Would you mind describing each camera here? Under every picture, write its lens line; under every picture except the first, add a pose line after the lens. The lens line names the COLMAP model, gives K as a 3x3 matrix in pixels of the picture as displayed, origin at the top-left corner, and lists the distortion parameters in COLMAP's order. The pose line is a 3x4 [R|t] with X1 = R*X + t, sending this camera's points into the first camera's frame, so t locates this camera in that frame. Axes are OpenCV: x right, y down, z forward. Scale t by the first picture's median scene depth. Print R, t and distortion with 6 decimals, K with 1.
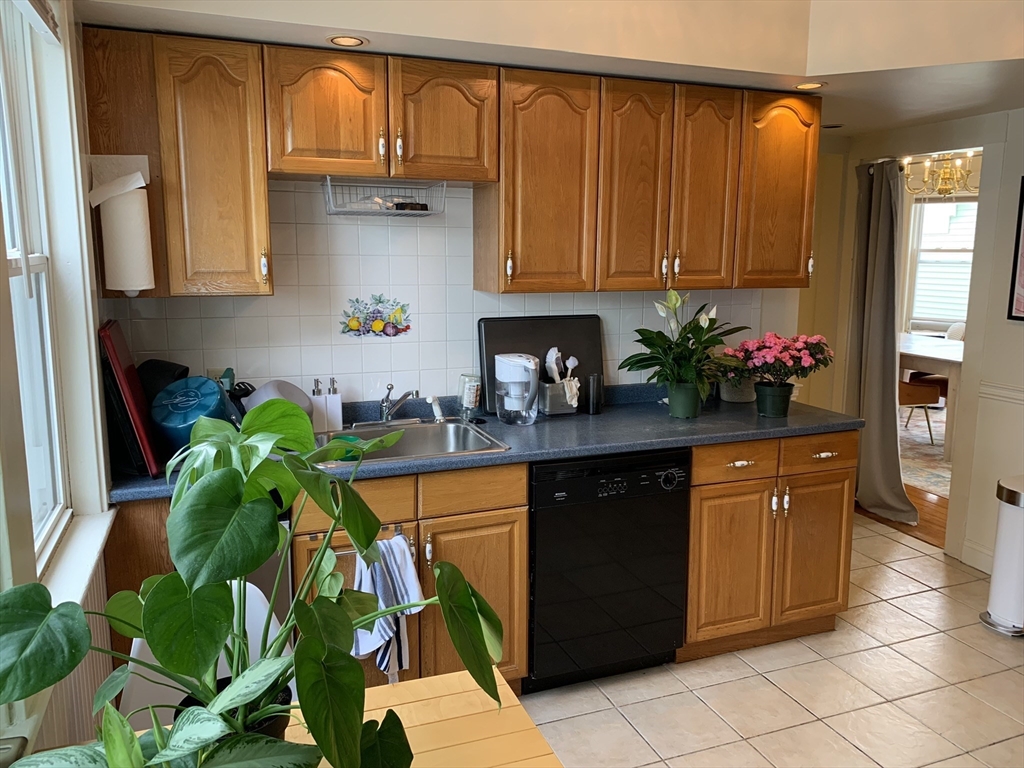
lens RADIAL K [[778.6, 0, 515.6], [0, 778.6, 373.1], [0, 0, 1]] dist [0.030450, -0.033231]
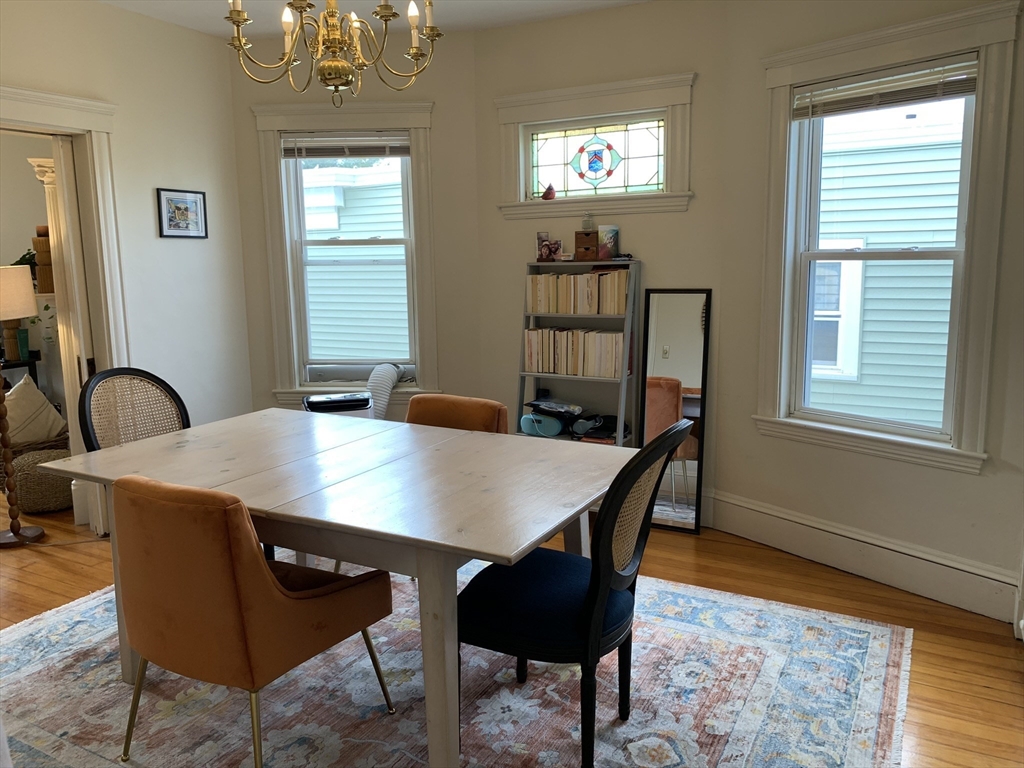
lens RADIAL K [[778.6, 0, 504.9], [0, 778.6, 378.1], [0, 0, 1]] dist [0.030450, -0.033231]
pose [[0.757861, -0.125292, 0.640273, 0.711786], [0.121790, 0.991304, 0.049826, -0.196314], [-0.640948, 0.040218, 0.766530, 1.350858]]
